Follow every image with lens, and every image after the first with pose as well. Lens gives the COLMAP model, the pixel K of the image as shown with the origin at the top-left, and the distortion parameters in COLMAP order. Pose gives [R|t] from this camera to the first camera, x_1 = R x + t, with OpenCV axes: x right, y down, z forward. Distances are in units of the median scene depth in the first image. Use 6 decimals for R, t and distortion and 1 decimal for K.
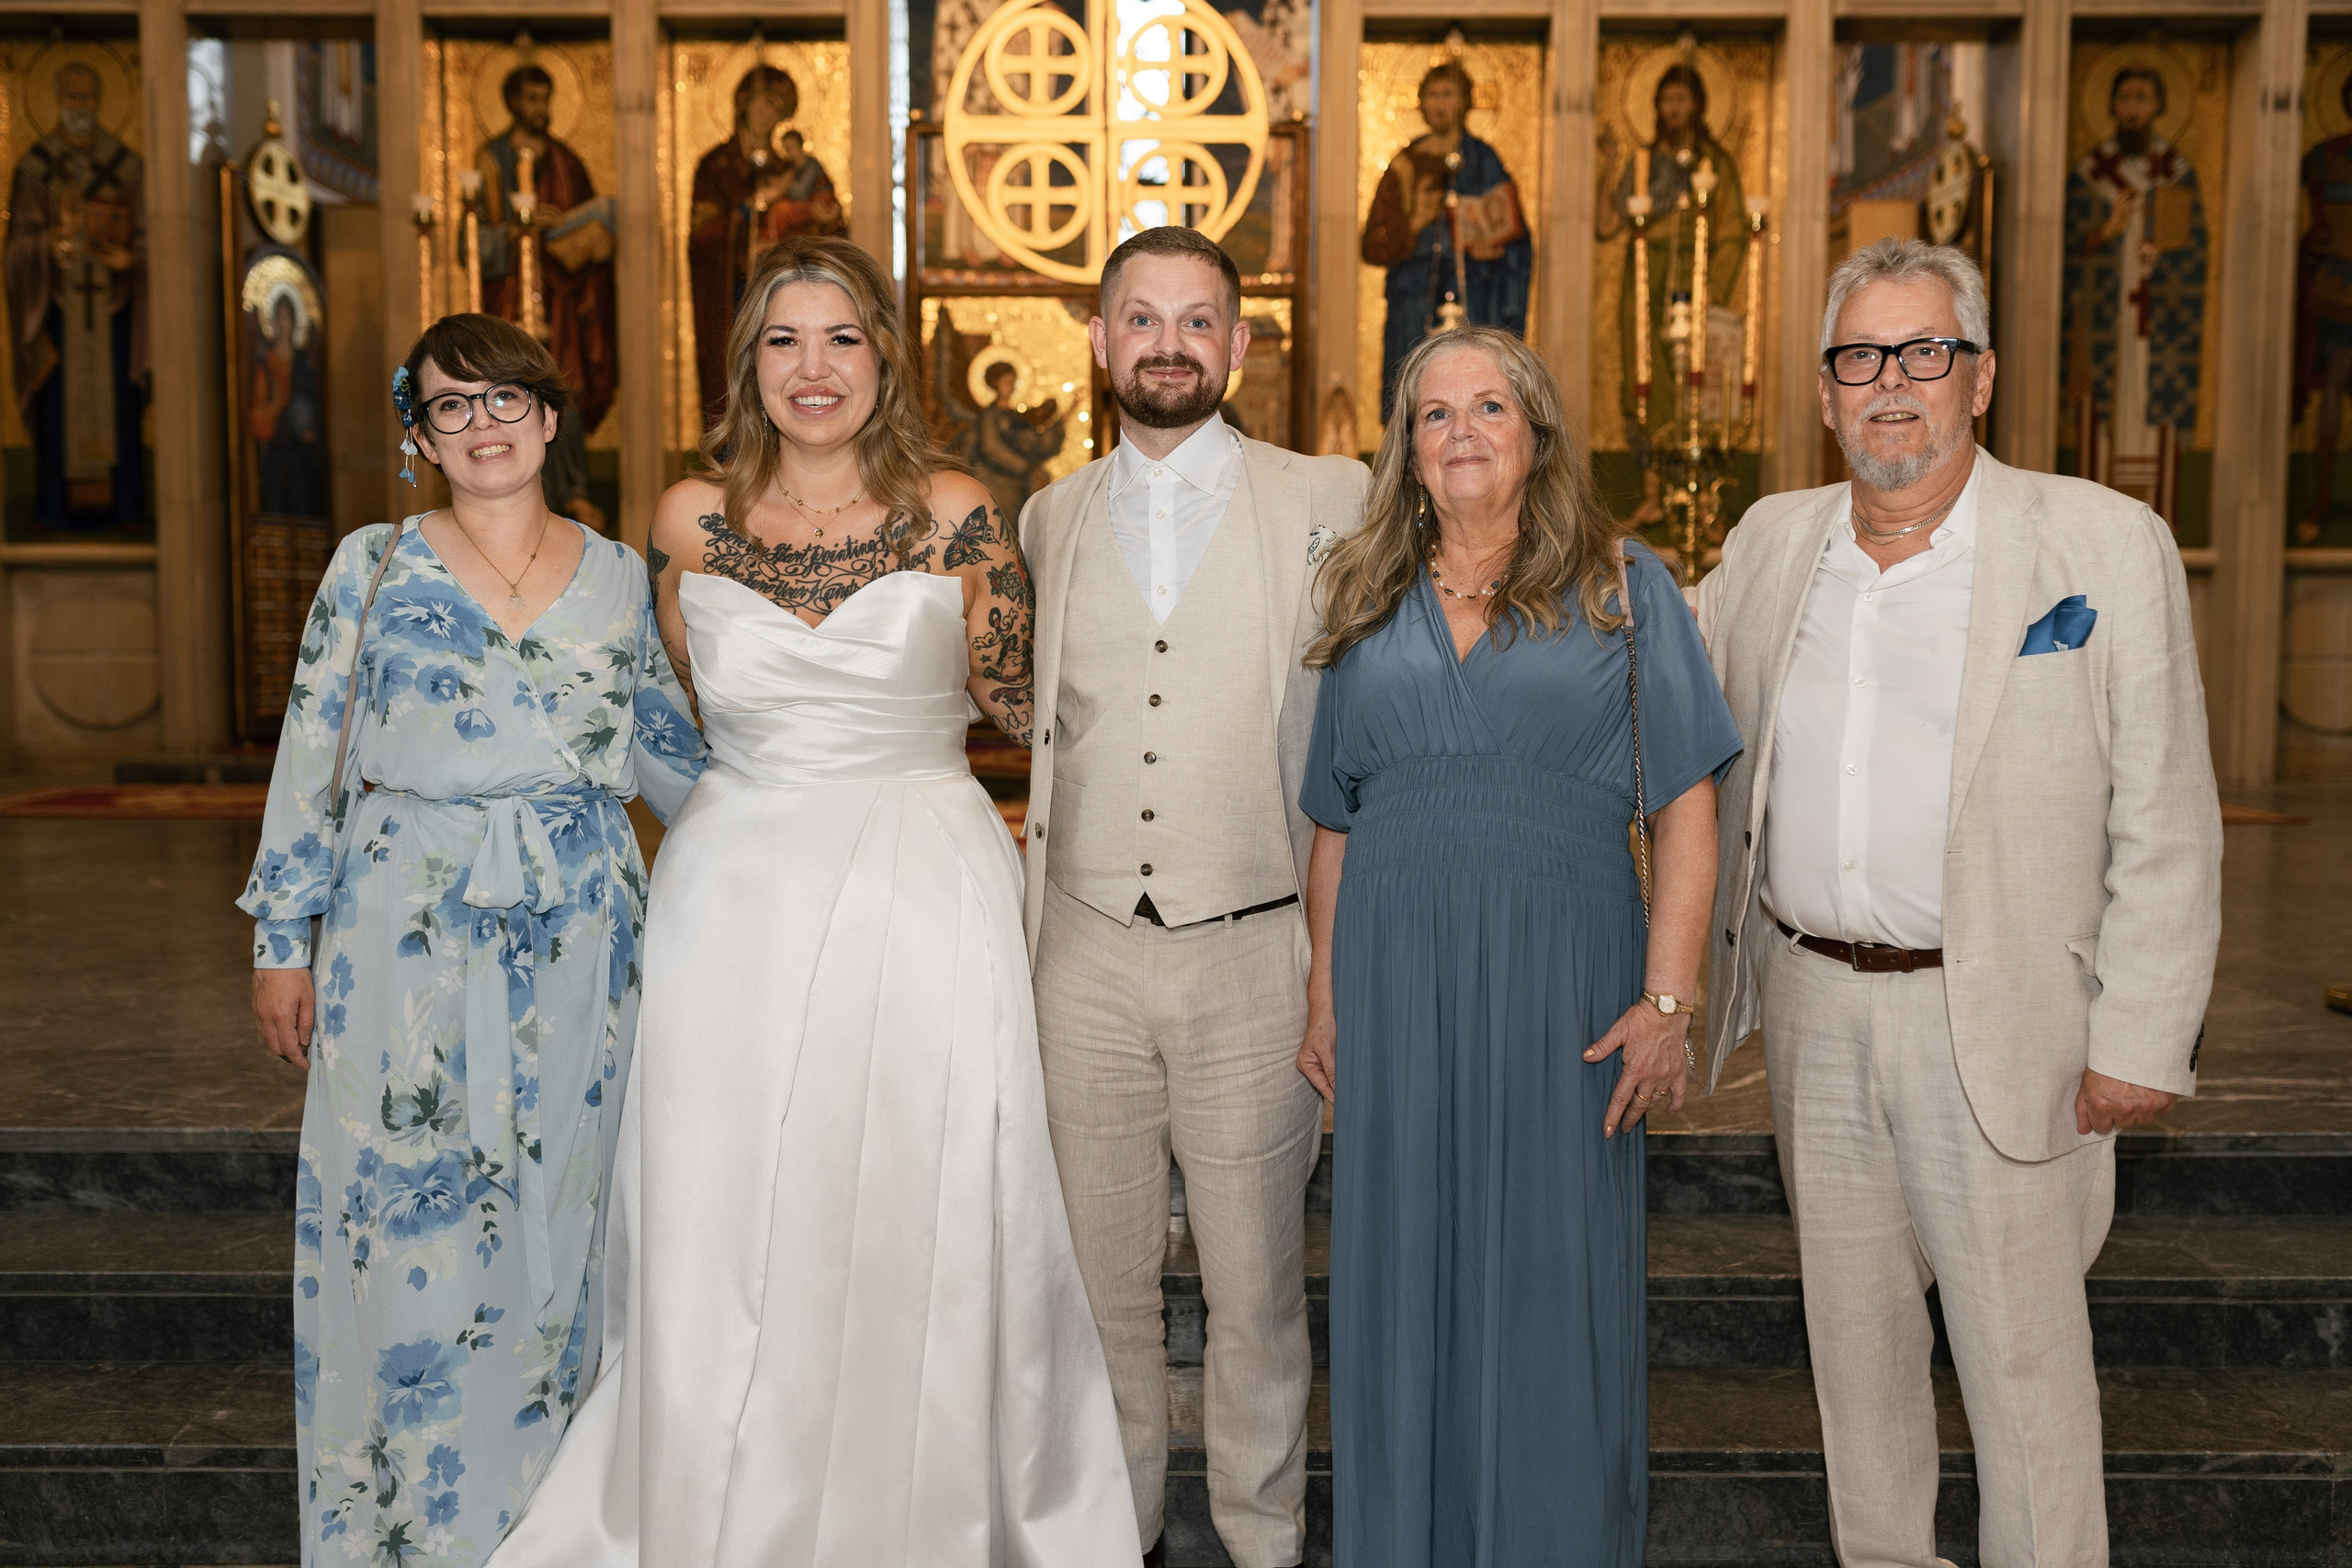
lens RADIAL K [[2378.6, 0, 1176.7], [0, 2378.6, 778.0], [0, 0, 1]] dist [-0.002272, 0.001662]
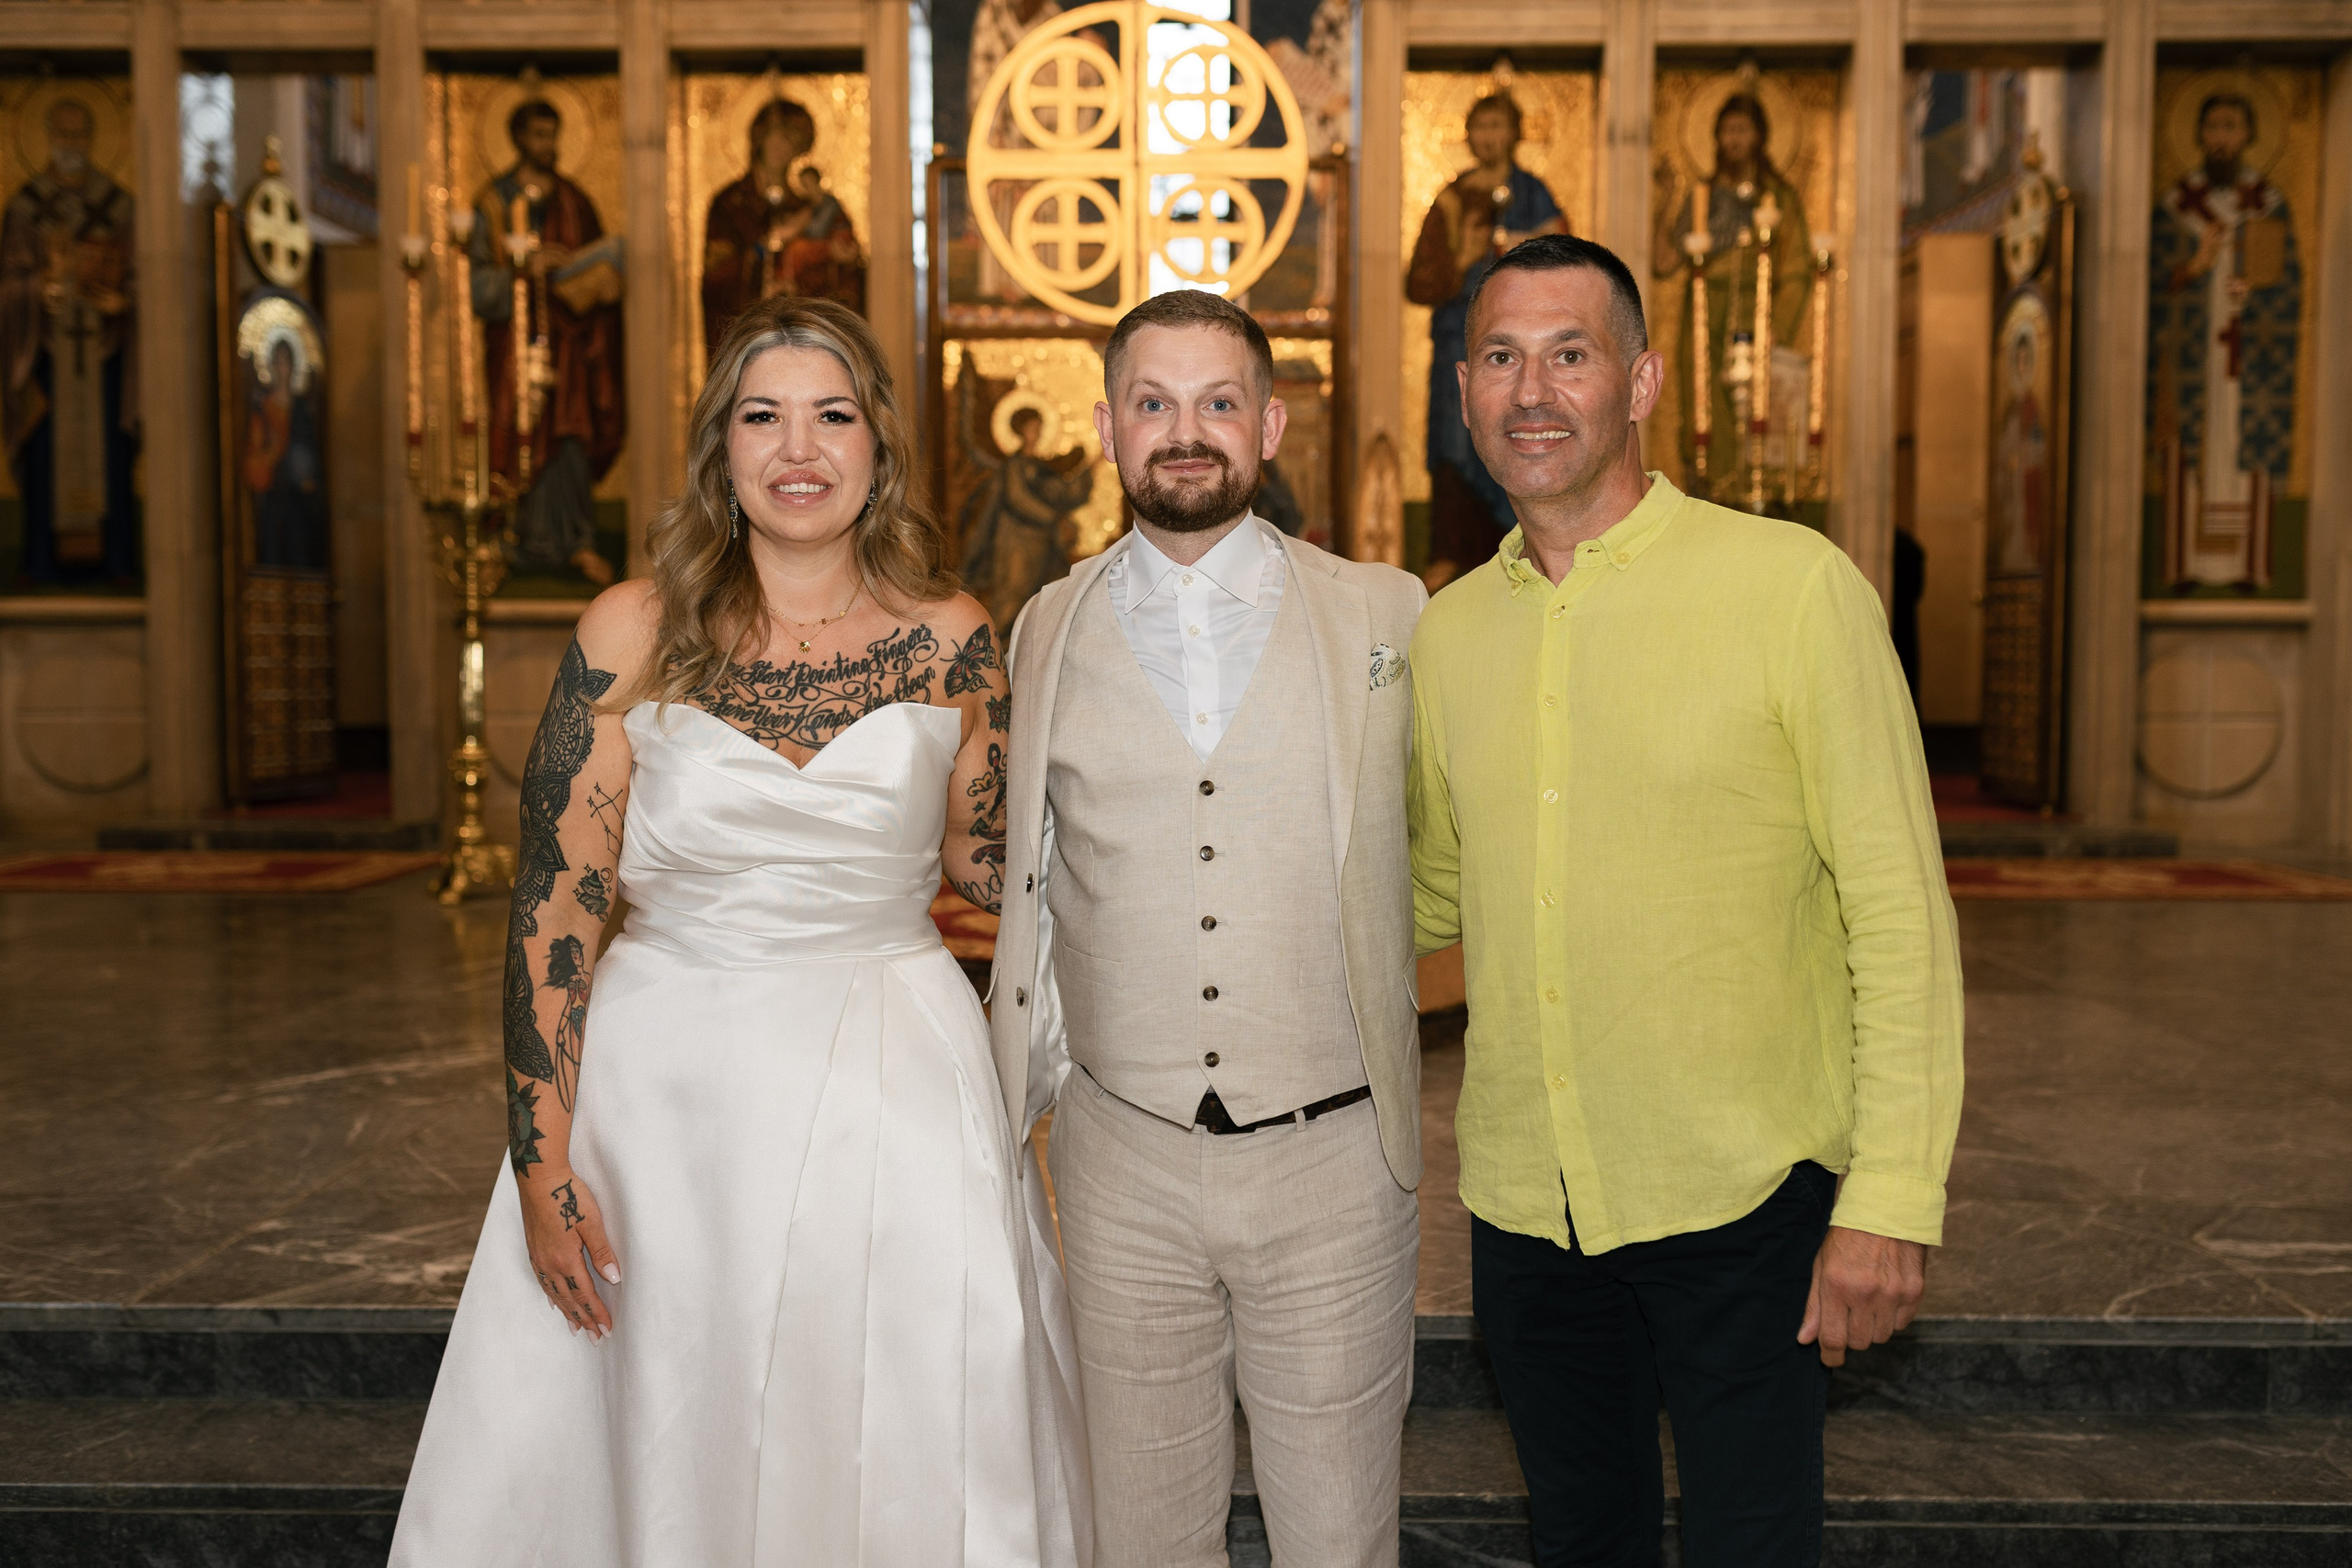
lens RADIAL K [[2421.6, 0, 1186.6], [0, 2421.6, 771.7], [0, 0, 1]] dist [-0.002388, 0.000875]
pose [[0.999845, 0.000259, -0.017608, 0.007291], [-0.000585, 0.999829, -0.018492, -0.011014], [0.017600, 0.018500, 0.999674, 0.033693]]
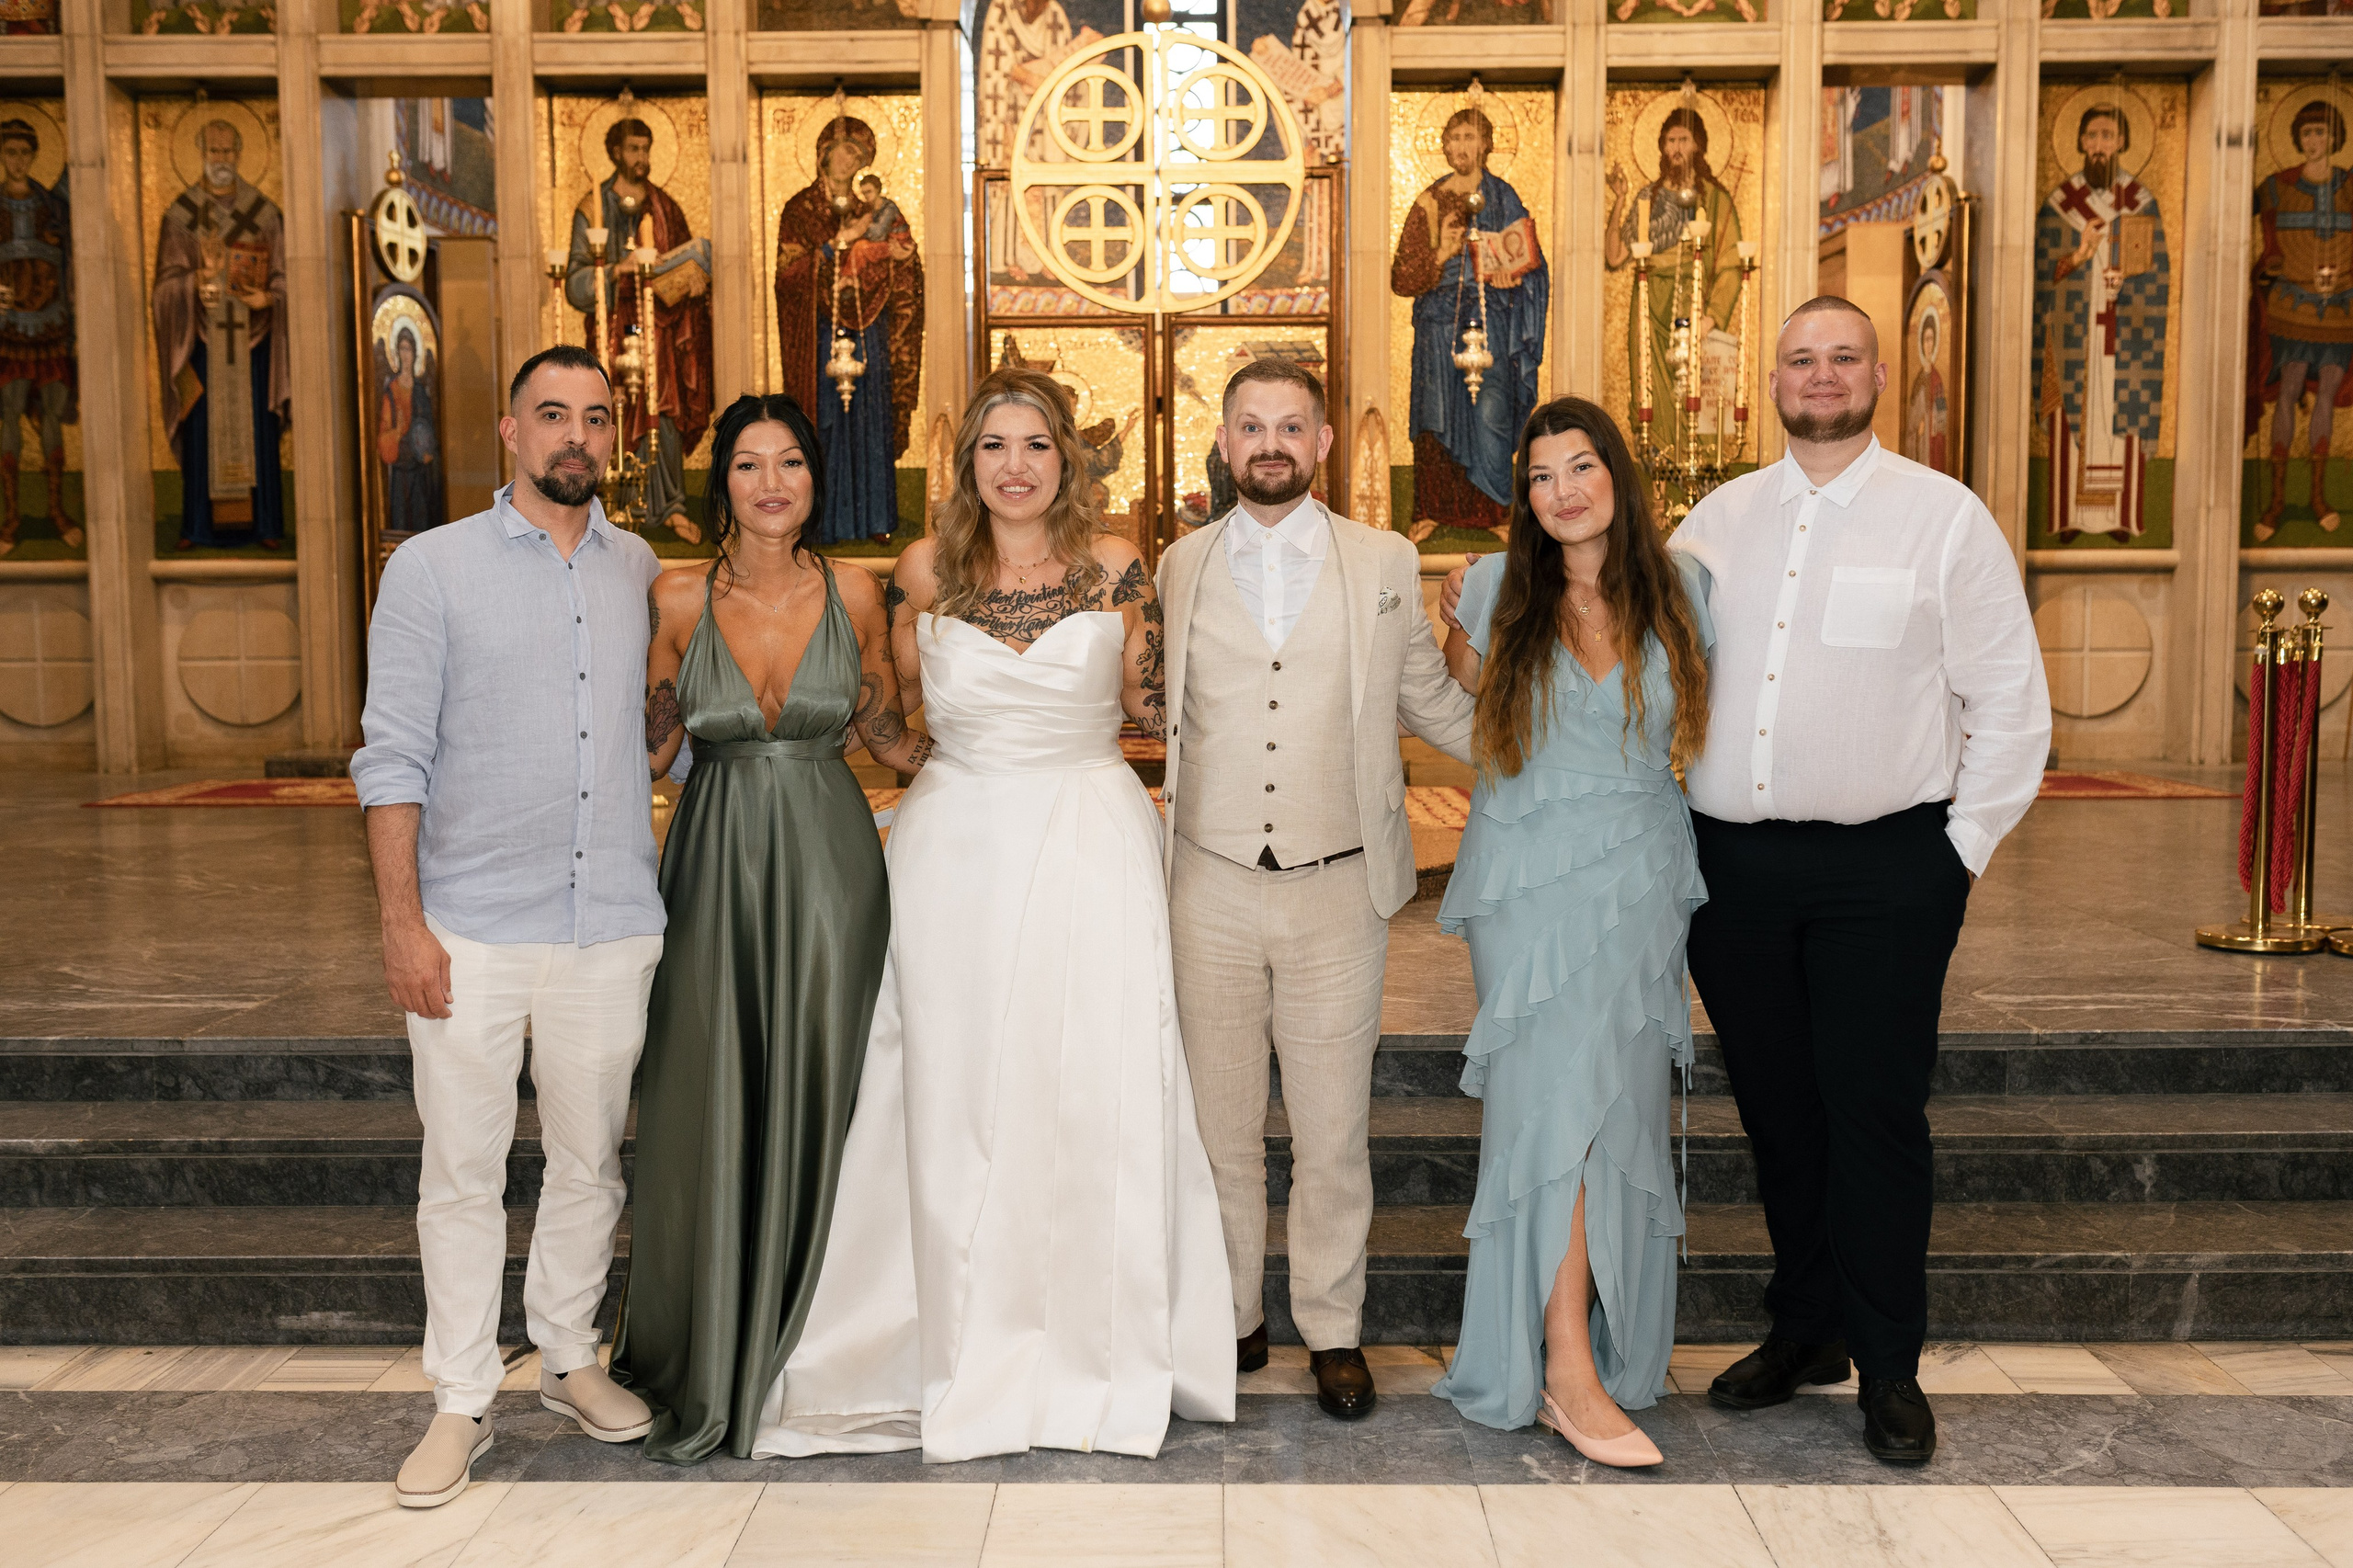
lens RADIAL K [[2379.8, 0, 1177.2], [0, 2379.8, 778.0], [0, 0, 1]] dist [-0.002272, 0.001662]
pose [[0.999919, -0.006678, -0.010796, -0.010436], [0.006722, 0.999969, 0.004027, 0.001219], [0.010769, -0.004099, 0.999934, -0.095233]]
